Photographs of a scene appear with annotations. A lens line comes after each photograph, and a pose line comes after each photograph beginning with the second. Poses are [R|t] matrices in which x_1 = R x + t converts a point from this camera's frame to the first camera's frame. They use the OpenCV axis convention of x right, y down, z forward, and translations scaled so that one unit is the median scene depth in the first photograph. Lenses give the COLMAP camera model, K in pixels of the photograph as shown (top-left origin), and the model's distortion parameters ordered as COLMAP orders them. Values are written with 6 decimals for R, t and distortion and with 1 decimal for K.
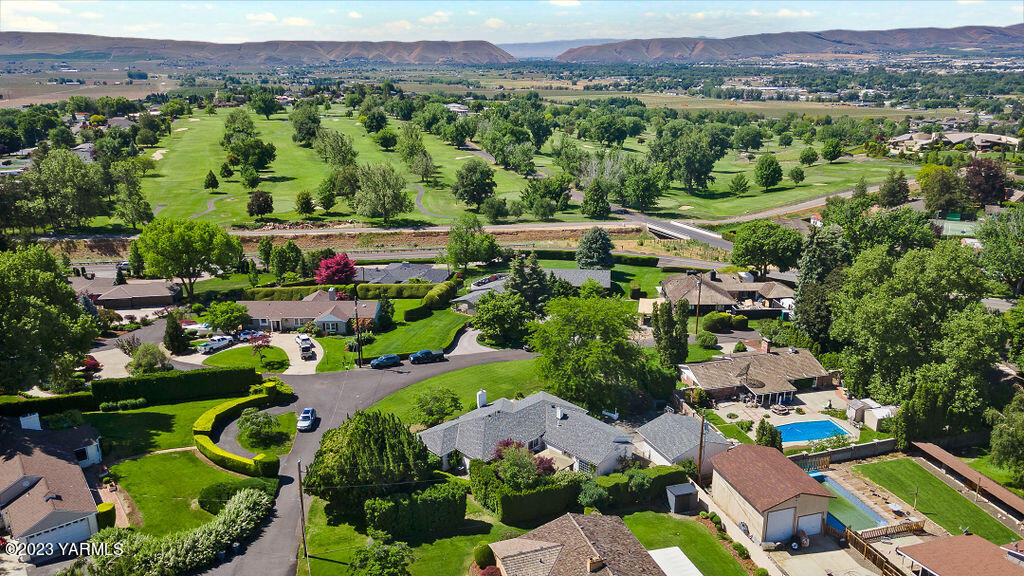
lens RADIAL K [[745.7, 0, 507.7], [0, 745.7, 285.3], [0, 0, 1]] dist [0.025874, 0.039619]
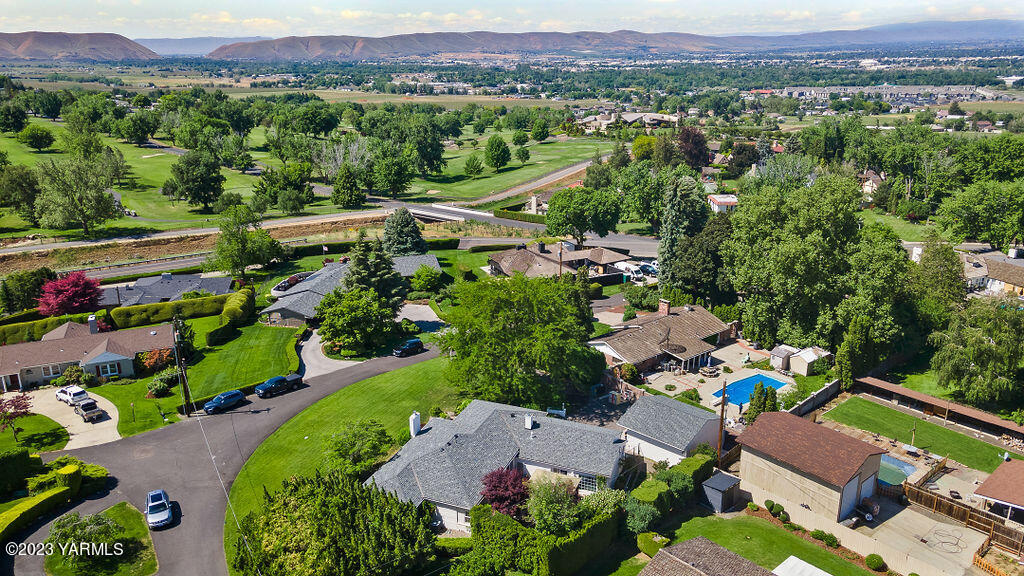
lens RADIAL K [[745.7, 0, 507.7], [0, 745.7, 285.3], [0, 0, 1]] dist [0.025874, 0.039619]
pose [[0.908416, -0.123415, 0.399435, -0.122667], [0.123175, 0.992034, 0.026382, 0.003384], [-0.399510, 0.025234, 0.916382, 0.145660]]
